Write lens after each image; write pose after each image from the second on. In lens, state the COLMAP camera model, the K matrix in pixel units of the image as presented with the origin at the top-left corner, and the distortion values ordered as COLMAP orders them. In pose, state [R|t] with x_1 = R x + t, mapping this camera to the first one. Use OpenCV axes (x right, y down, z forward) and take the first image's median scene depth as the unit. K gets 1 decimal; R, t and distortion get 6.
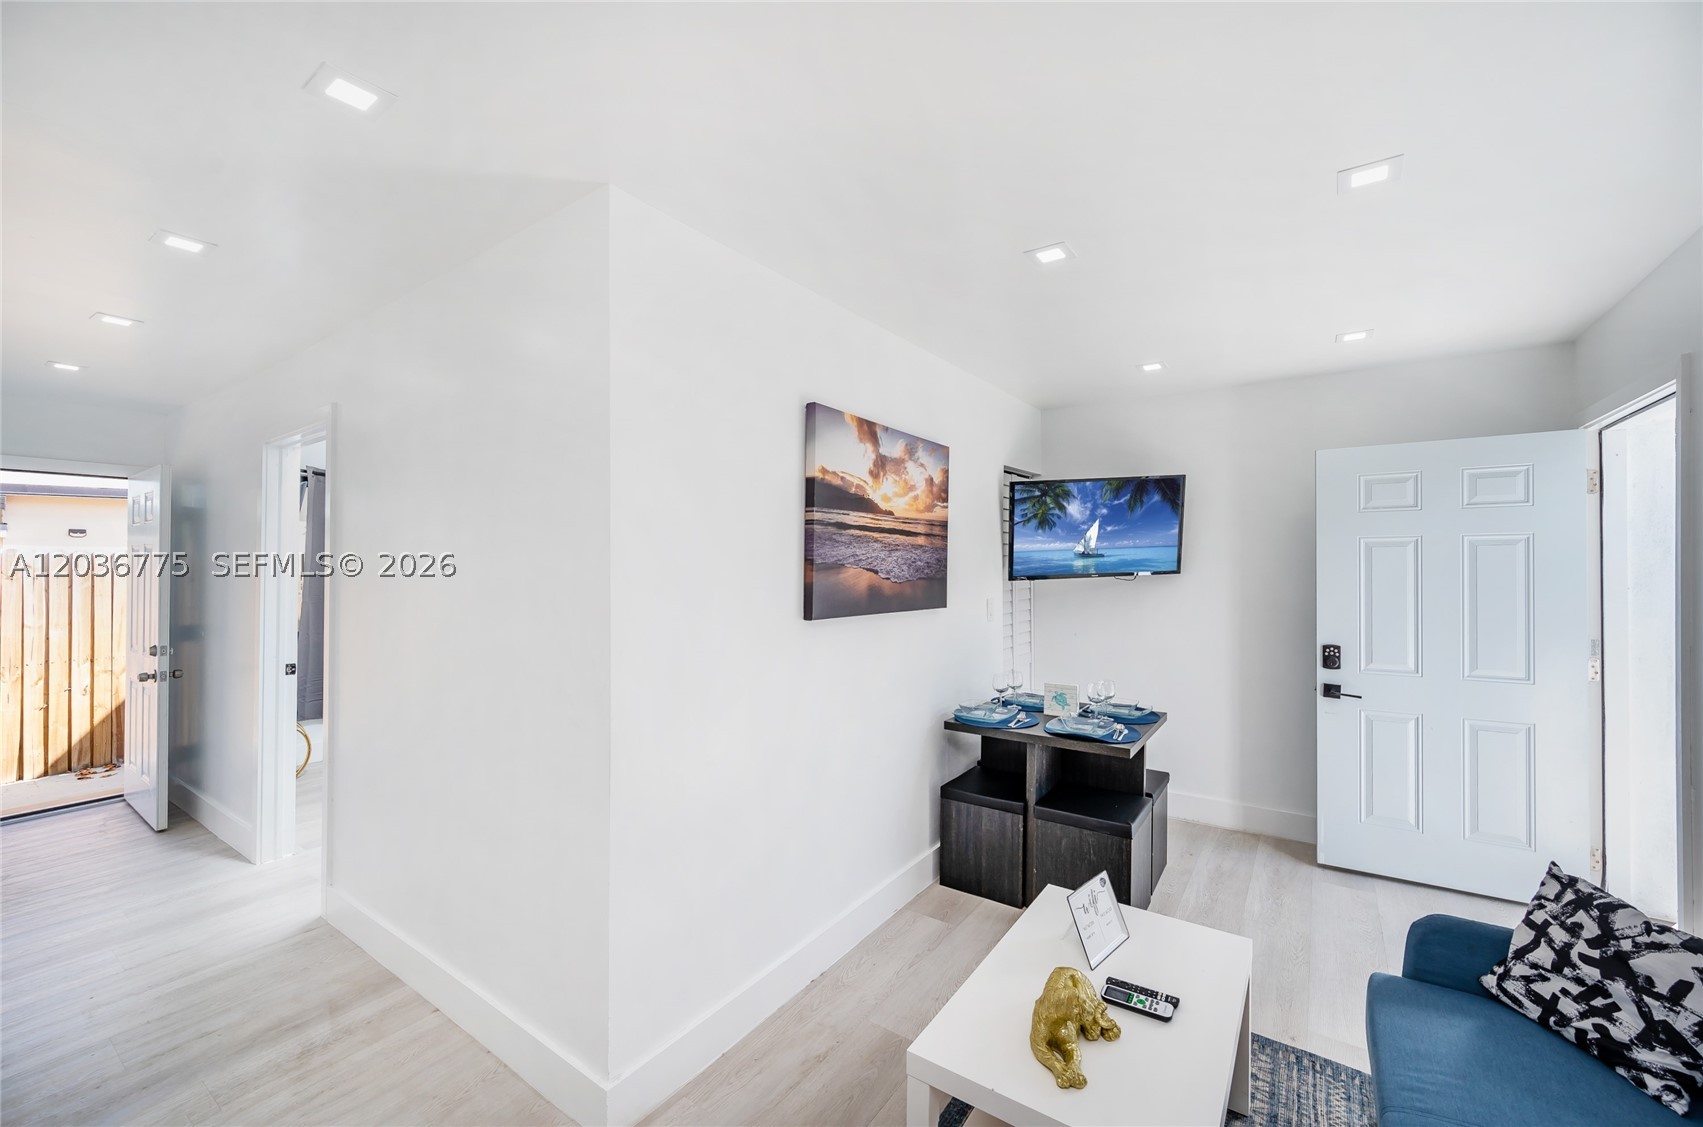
lens RADIAL K [[680.9, 0, 838.4], [0, 680.9, 565.5], [0, 0, 1]] dist [0.001953, 0.000517]
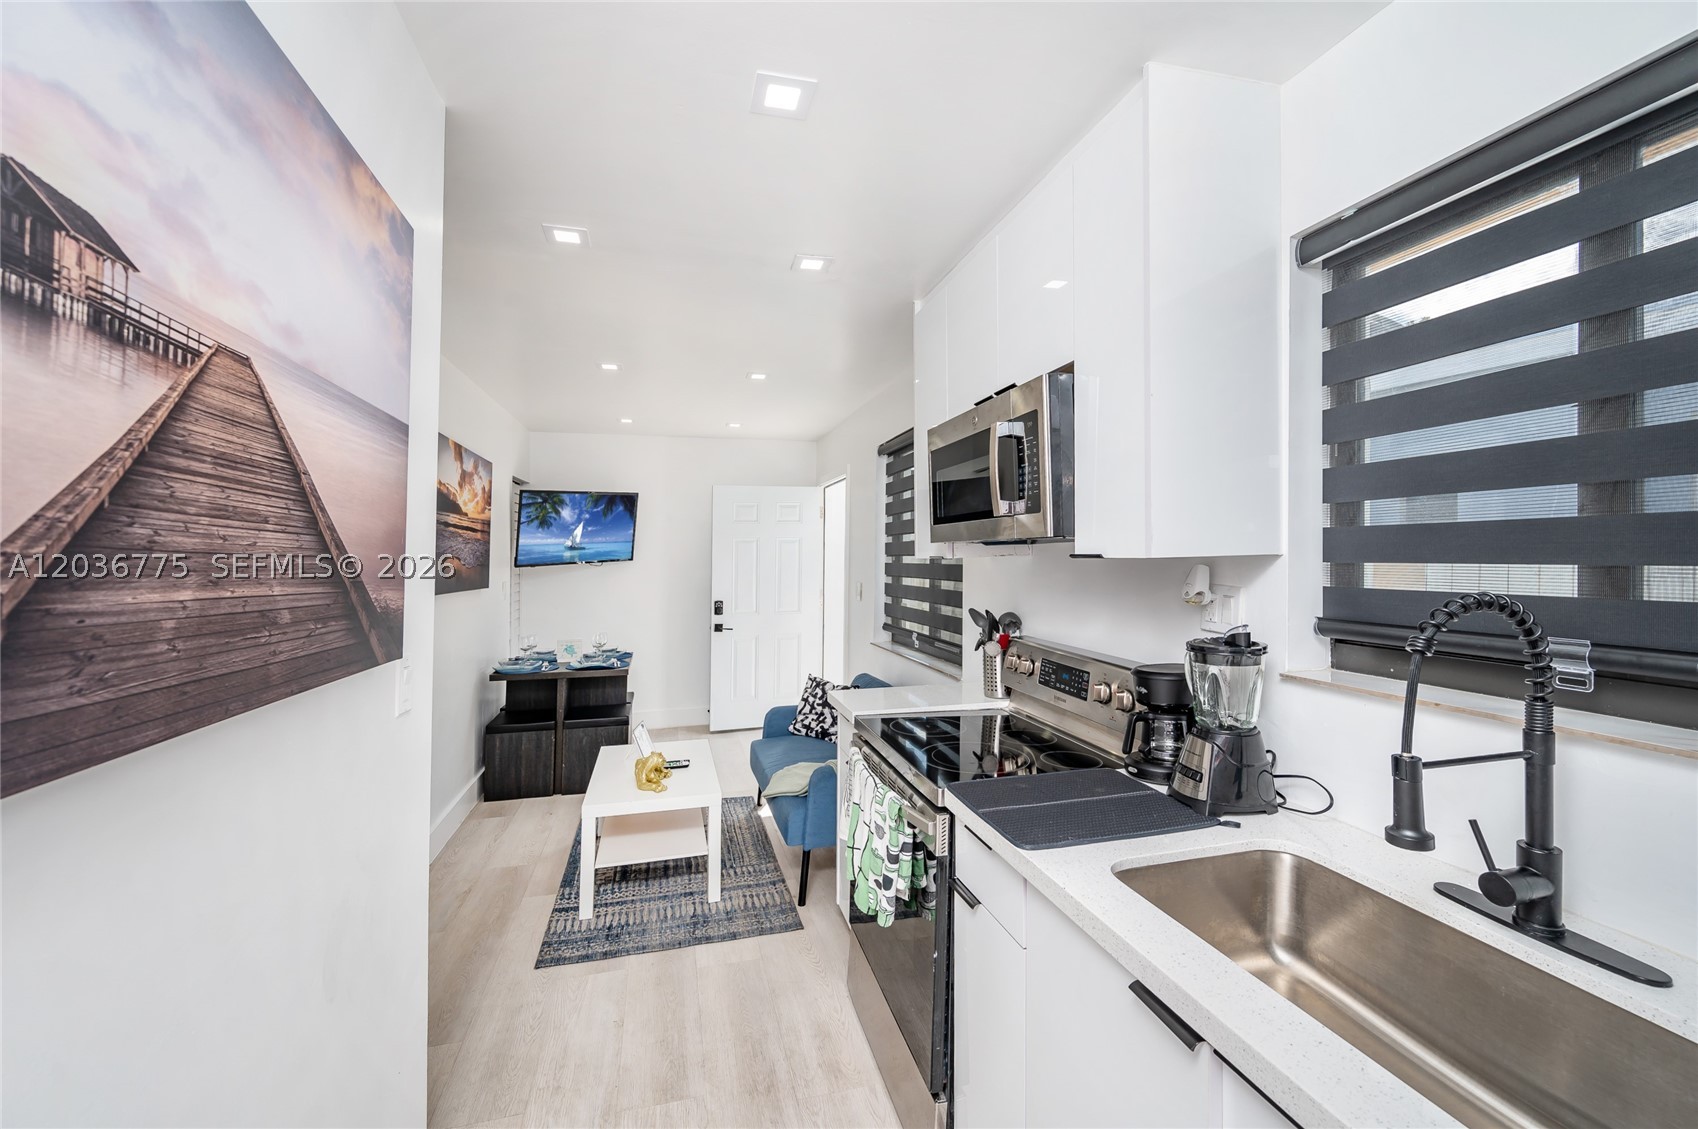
lens RADIAL K [[678.9, 0, 867.3], [0, 678.9, 496.2], [0, 0, 1]] dist [0.001953, 0.000517]
pose [[0.619857, 0.066219, 0.781916, -0.446778], [0.006246, 0.995985, -0.089300, 0.009818], [-0.784690, 0.060237, 0.616955, -0.407810]]
